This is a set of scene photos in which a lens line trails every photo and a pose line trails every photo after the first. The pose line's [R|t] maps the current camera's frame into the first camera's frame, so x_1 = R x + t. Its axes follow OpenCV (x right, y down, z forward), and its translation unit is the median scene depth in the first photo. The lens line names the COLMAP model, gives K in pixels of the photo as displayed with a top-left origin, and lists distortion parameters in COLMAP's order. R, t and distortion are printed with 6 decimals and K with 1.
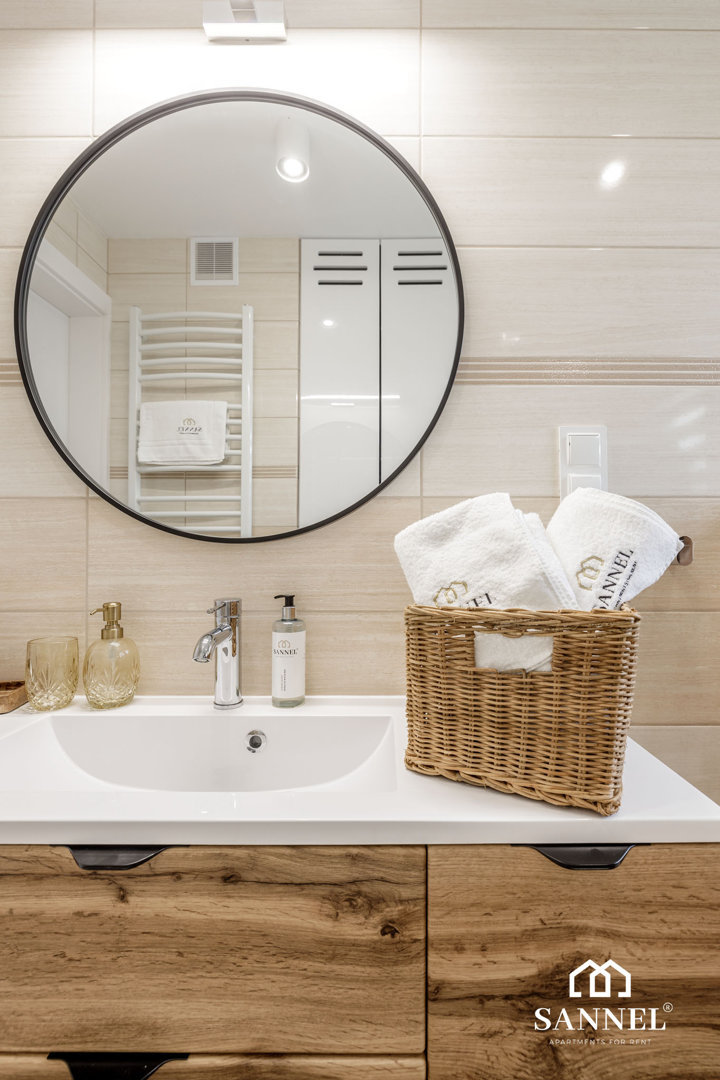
lens RADIAL K [[471.7, 0, 360.0], [0, 471.7, 540.0], [0, 0, 1]] dist [-0.000516, 0.000097]
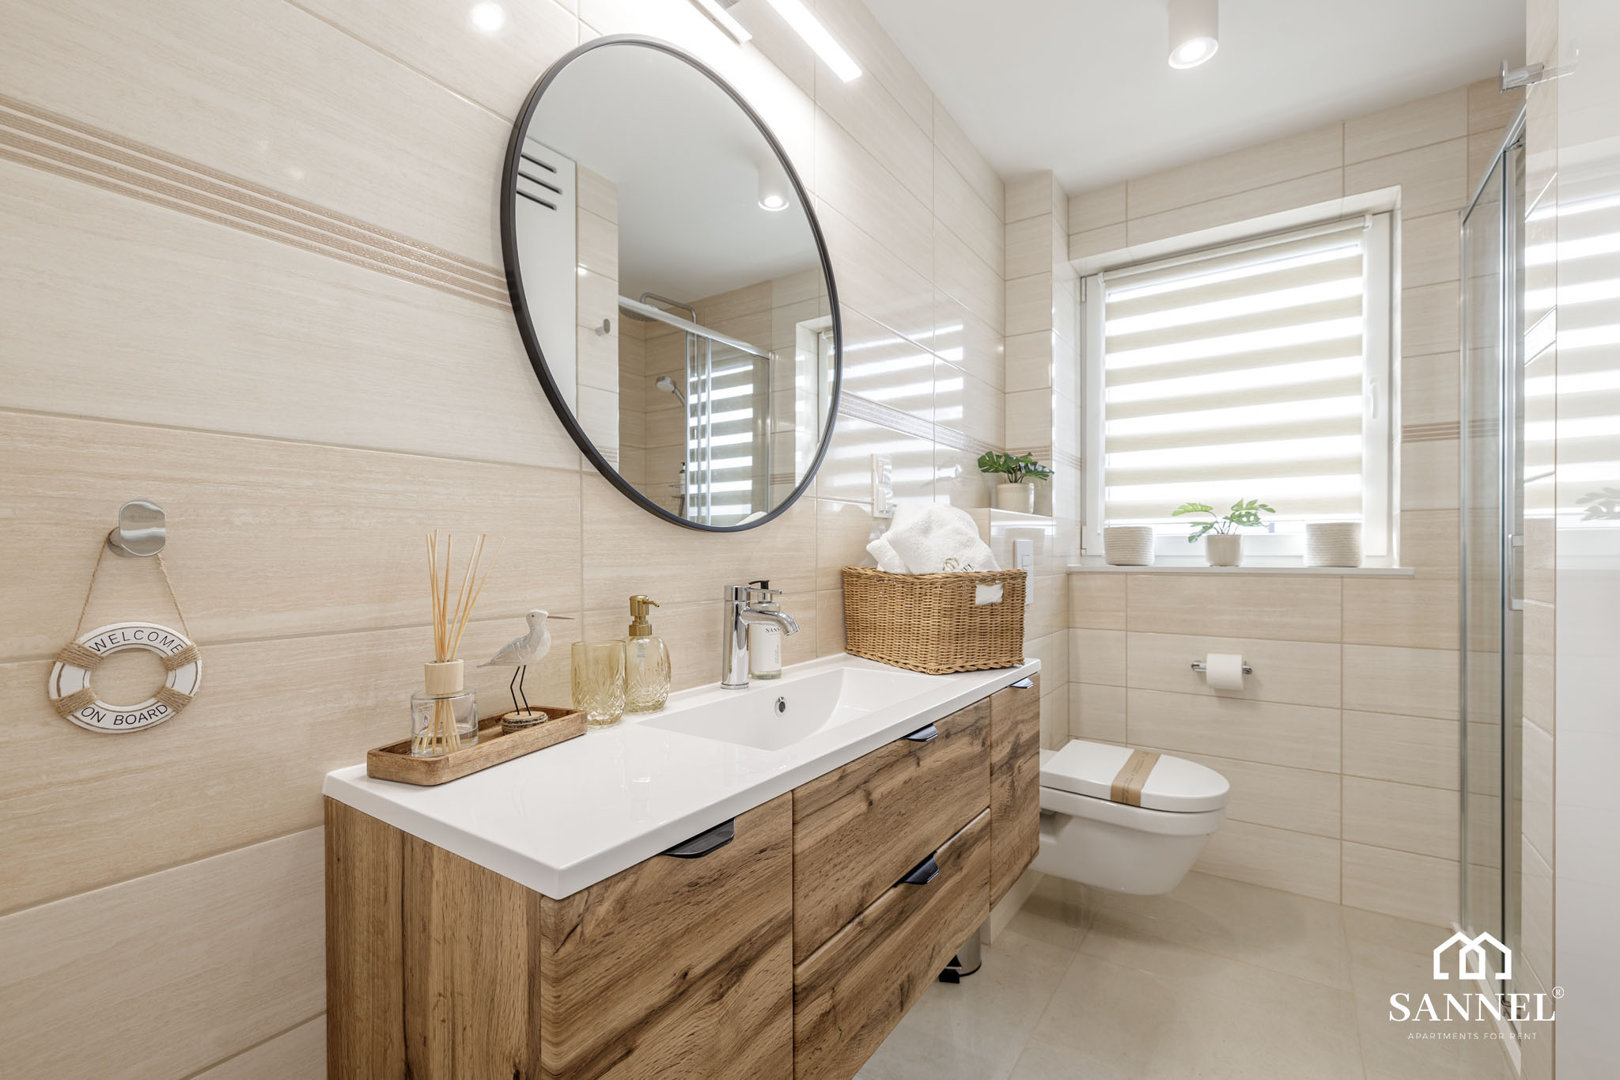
lens RADIAL K [[686.9, 0, 754.9], [0, 686.9, 539.9], [0, 0, 1]] dist [-0.002765, 0.000053]
pose [[0.613193, 0.013971, 0.789809, -2.031384], [-0.017076, 0.999844, -0.004429, 0.042856], [-0.789748, -0.010771, 0.613337, 0.050440]]
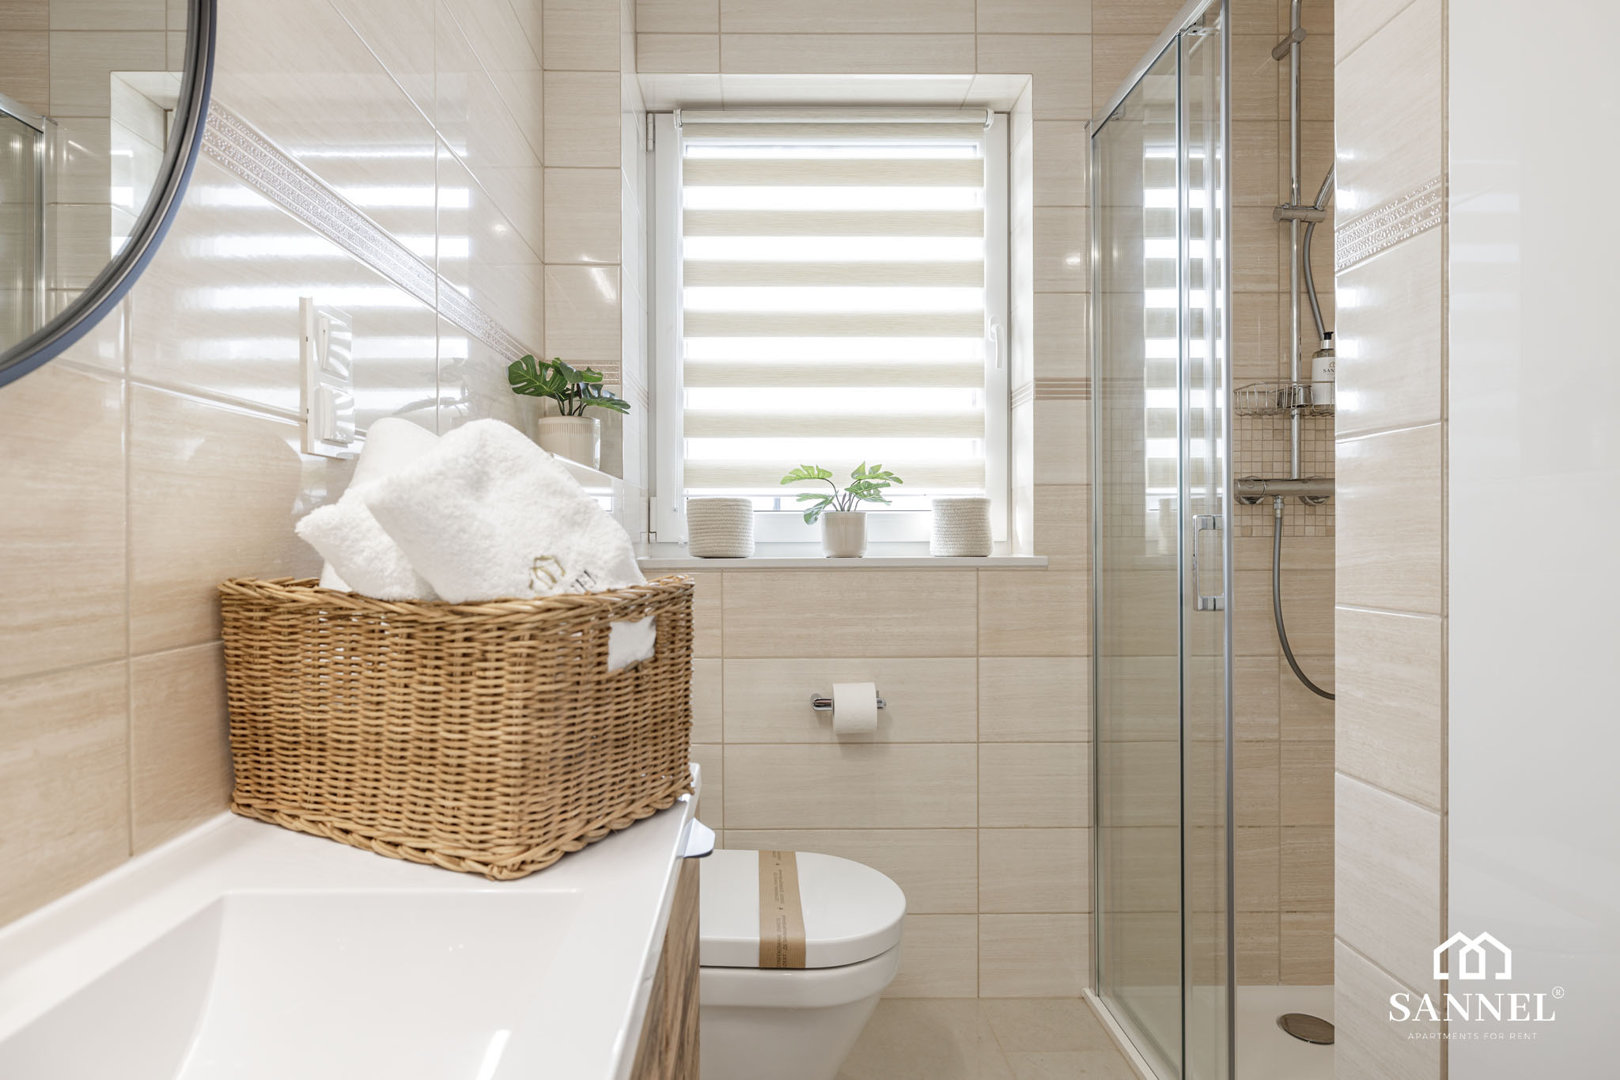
lens RADIAL K [[901.7, 0, 764.3], [0, 901.7, 545.4], [0, 0, 1]] dist [-0.003390, 0.000014]
pose [[-0.008203, -0.010740, 0.999909, -0.964235], [-0.020931, 0.999725, 0.010566, 0.051188], [-0.999747, -0.020842, -0.008426, 0.674295]]
